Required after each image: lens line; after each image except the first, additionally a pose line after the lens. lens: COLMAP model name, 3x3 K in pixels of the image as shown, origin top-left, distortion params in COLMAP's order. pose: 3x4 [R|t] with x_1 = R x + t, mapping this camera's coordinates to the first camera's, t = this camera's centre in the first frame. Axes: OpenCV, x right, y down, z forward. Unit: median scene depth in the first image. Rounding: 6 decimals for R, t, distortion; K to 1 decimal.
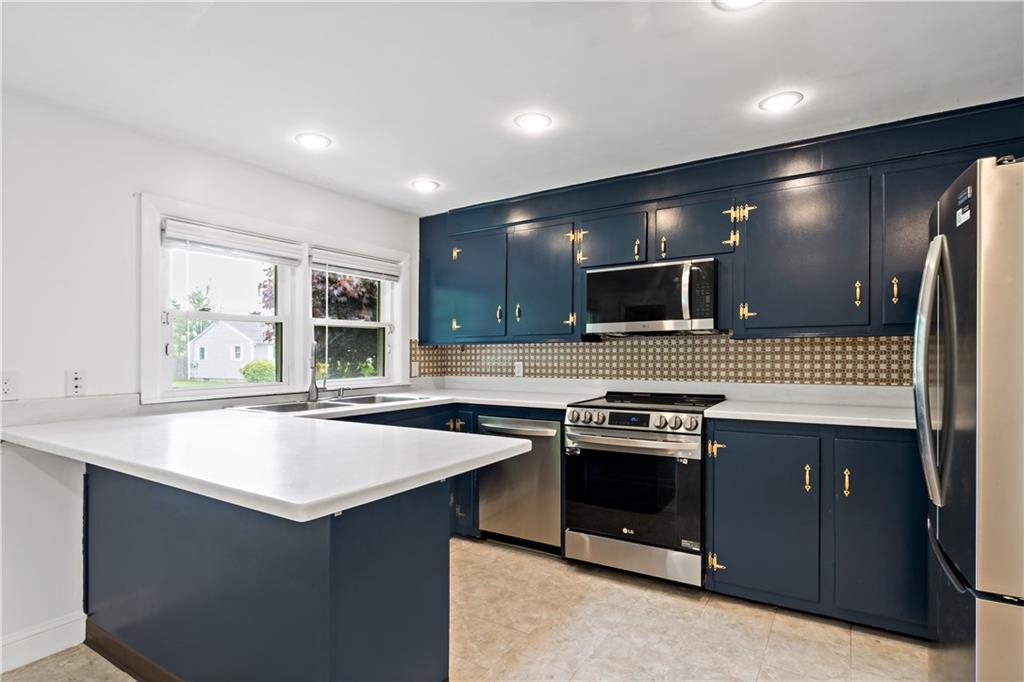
lens RADIAL K [[515.2, 0, 499.5], [0, 515.2, 353.8], [0, 0, 1]] dist [0.000014, 0.000592]
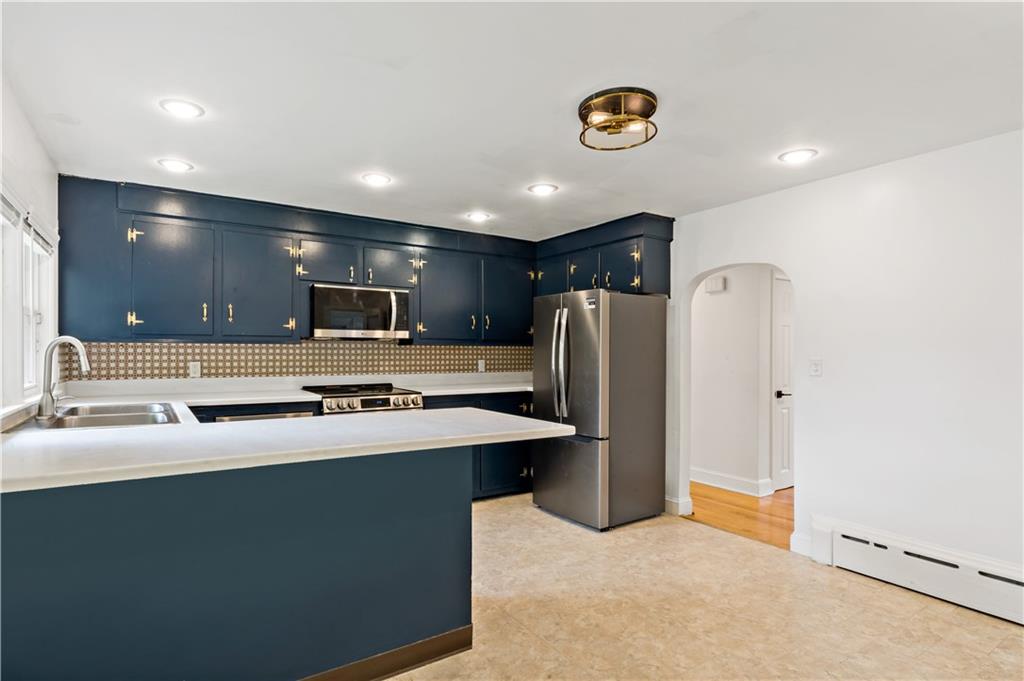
lens RADIAL K [[515.2, 0, 499.5], [0, 515.2, 353.3], [0, 0, 1]] dist [0.000014, 0.000592]
pose [[0.420601, 0.006803, 0.907220, -0.706223], [-0.005380, 0.999973, -0.005004, 0.001603], [-0.907230, -0.002776, 0.420627, 0.109183]]
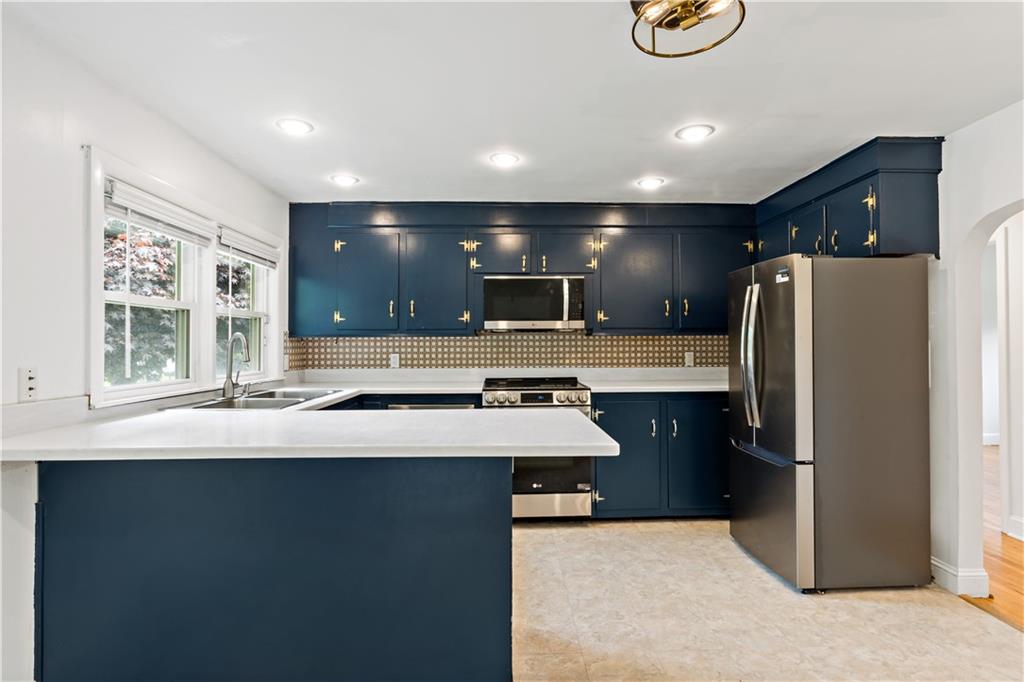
lens RADIAL K [[523.5, 0, 521.6], [0, 523.5, 336.7], [0, 0, 1]] dist [0.000425, 0.000446]
pose [[0.820493, 0.011652, 0.571538, -0.436164], [-0.000902, 0.999817, -0.019087, 0.000620], [-0.571656, 0.015145, 0.820353, -0.037291]]
